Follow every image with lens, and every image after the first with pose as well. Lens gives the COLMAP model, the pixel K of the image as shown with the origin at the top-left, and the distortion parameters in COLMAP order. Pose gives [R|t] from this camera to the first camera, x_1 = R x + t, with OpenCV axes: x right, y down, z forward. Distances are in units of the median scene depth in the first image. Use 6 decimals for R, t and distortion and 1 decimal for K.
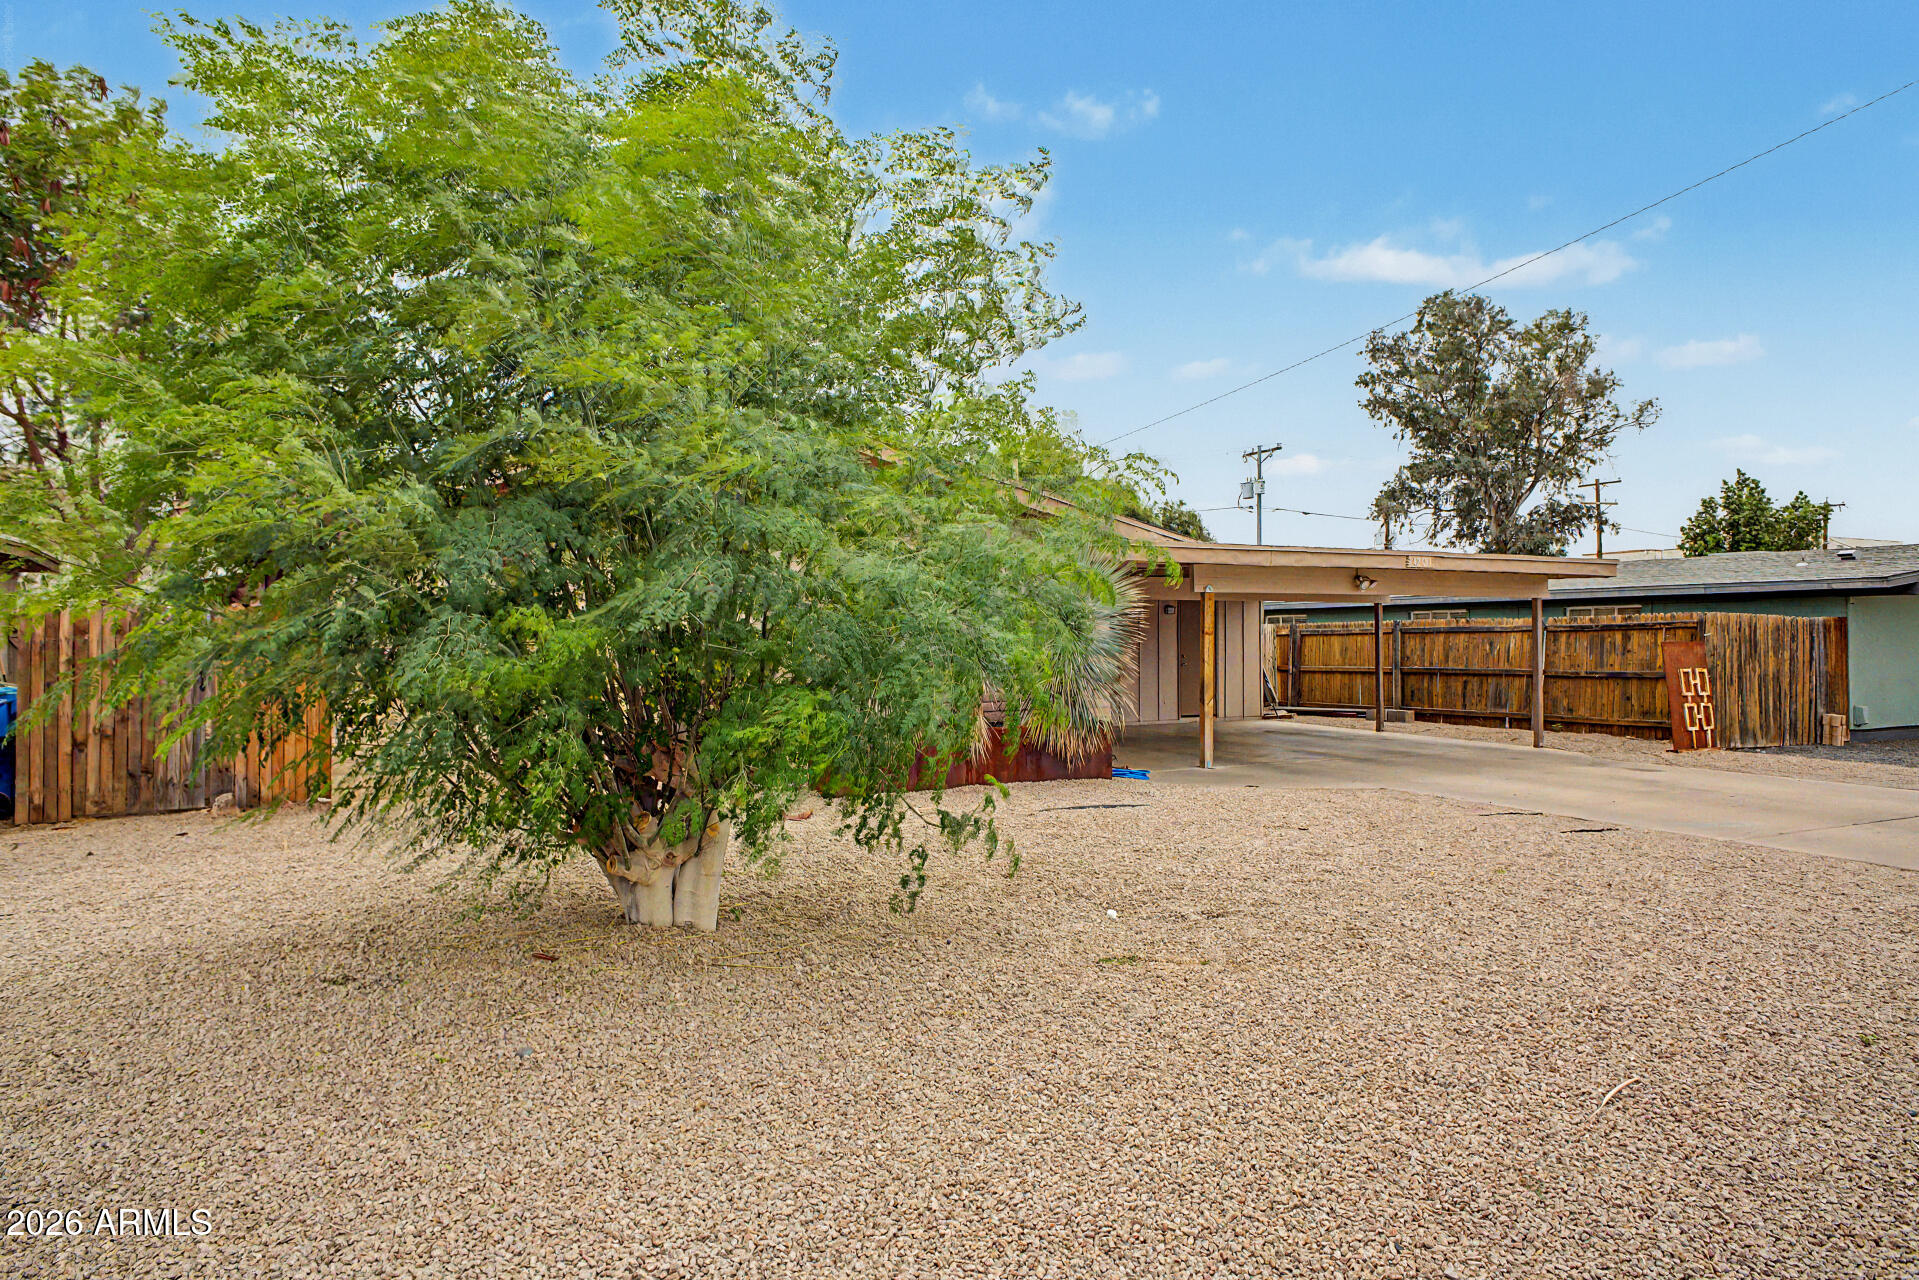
lens RADIAL K [[1142.3, 0, 920.3], [0, 1142.3, 638.0], [0, 0, 1]] dist [-0.002710, -0.002206]
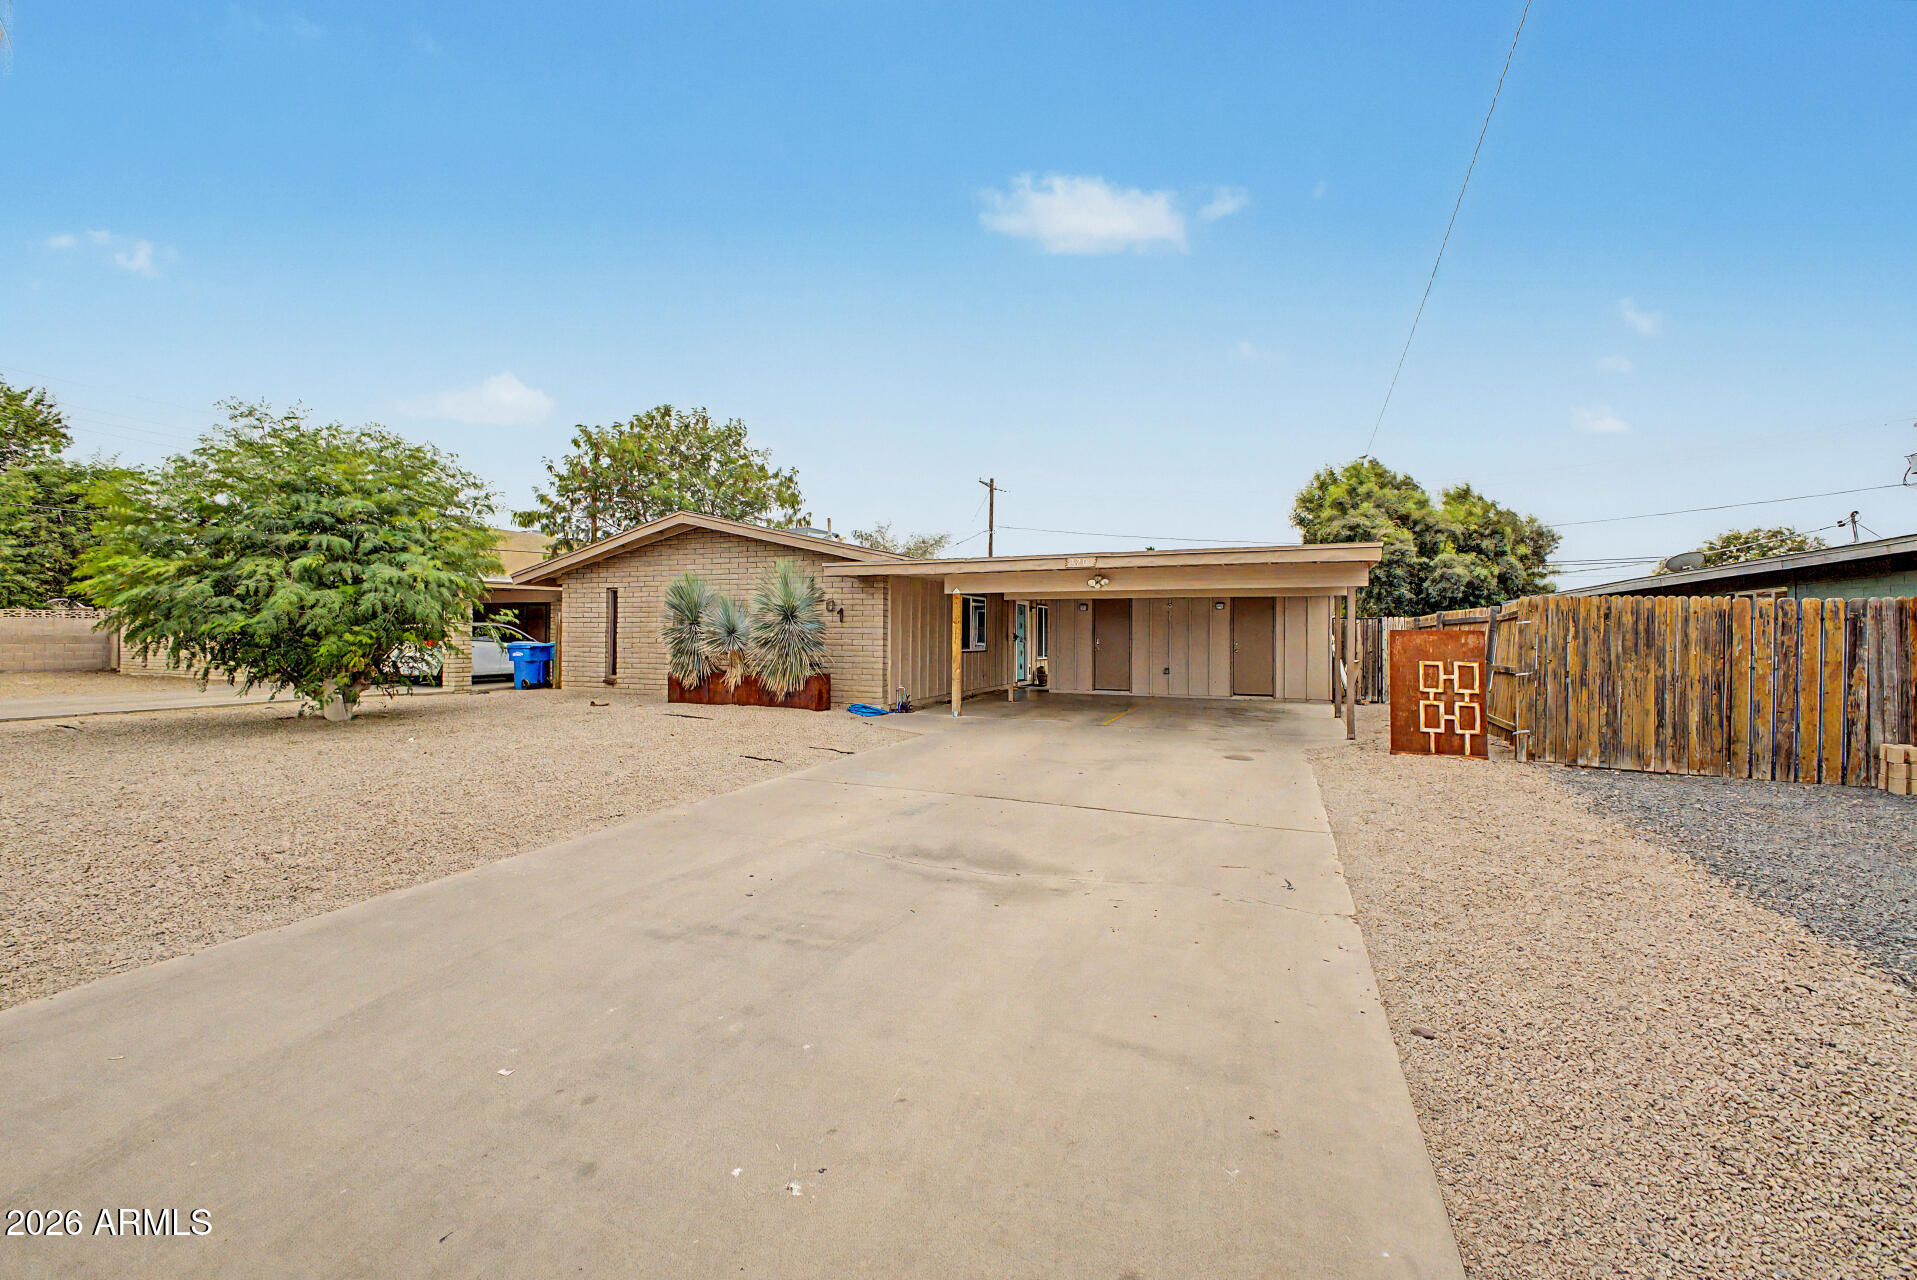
lens RADIAL K [[755.1, 0, 960.8], [0, 755.1, 635.1], [0, 0, 1]] dist [0.024910, -0.009244]
pose [[0.669998, 0.009853, -0.742297, 0.632623], [-0.009404, 0.999944, 0.004785, 0.005433], [0.742303, 0.003775, 0.670053, 0.250364]]
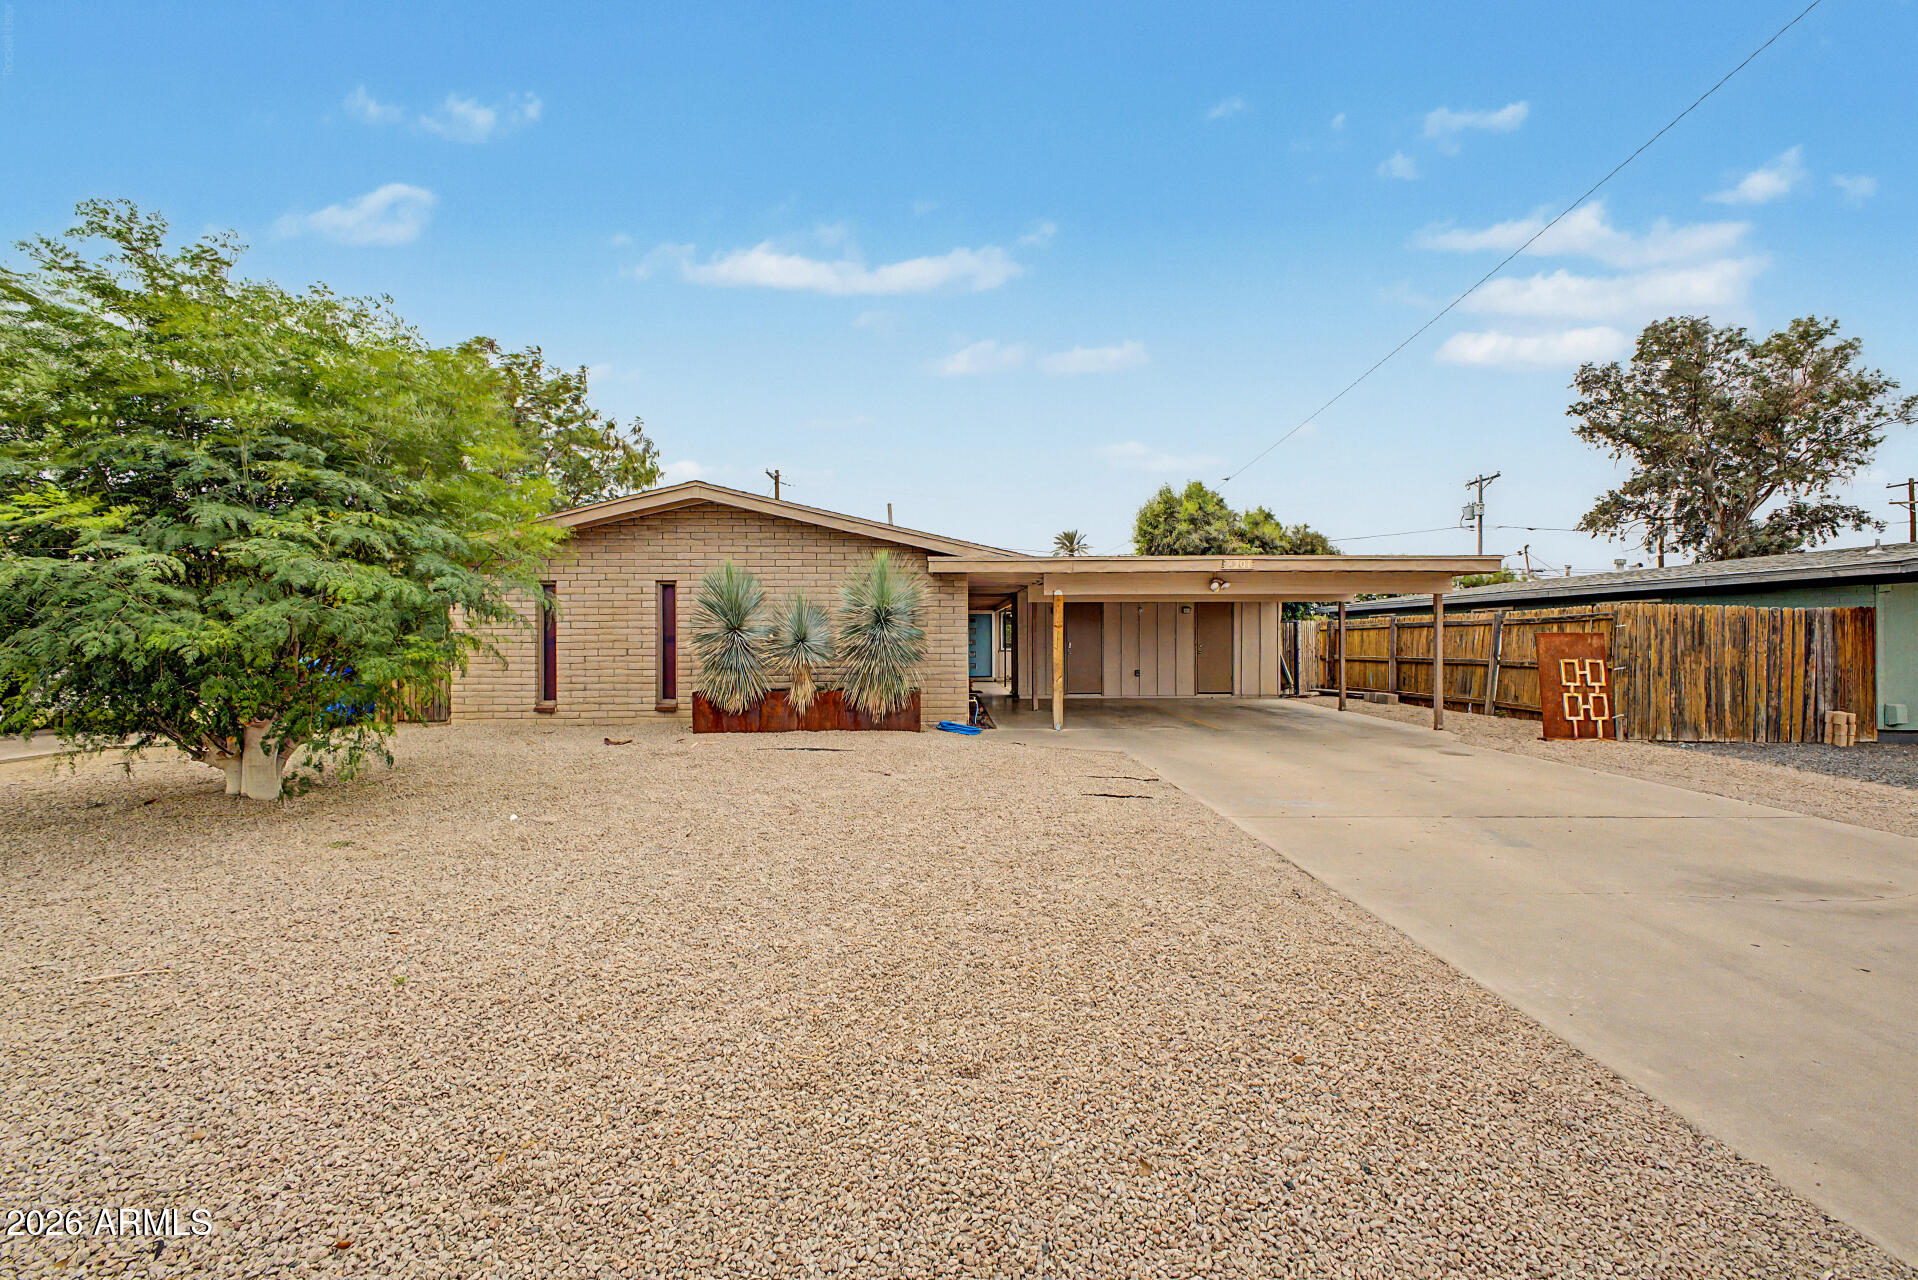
lens RADIAL K [[755.5, 0, 961.3], [0, 755.5, 635.1], [0, 0, 1]] dist [0.024910, -0.009244]
pose [[0.914455, 0.000918, -0.404687, 0.331230], [-0.001360, 0.999999, -0.000803, 0.004870], [0.404686, 0.001285, 0.914455, 0.115449]]
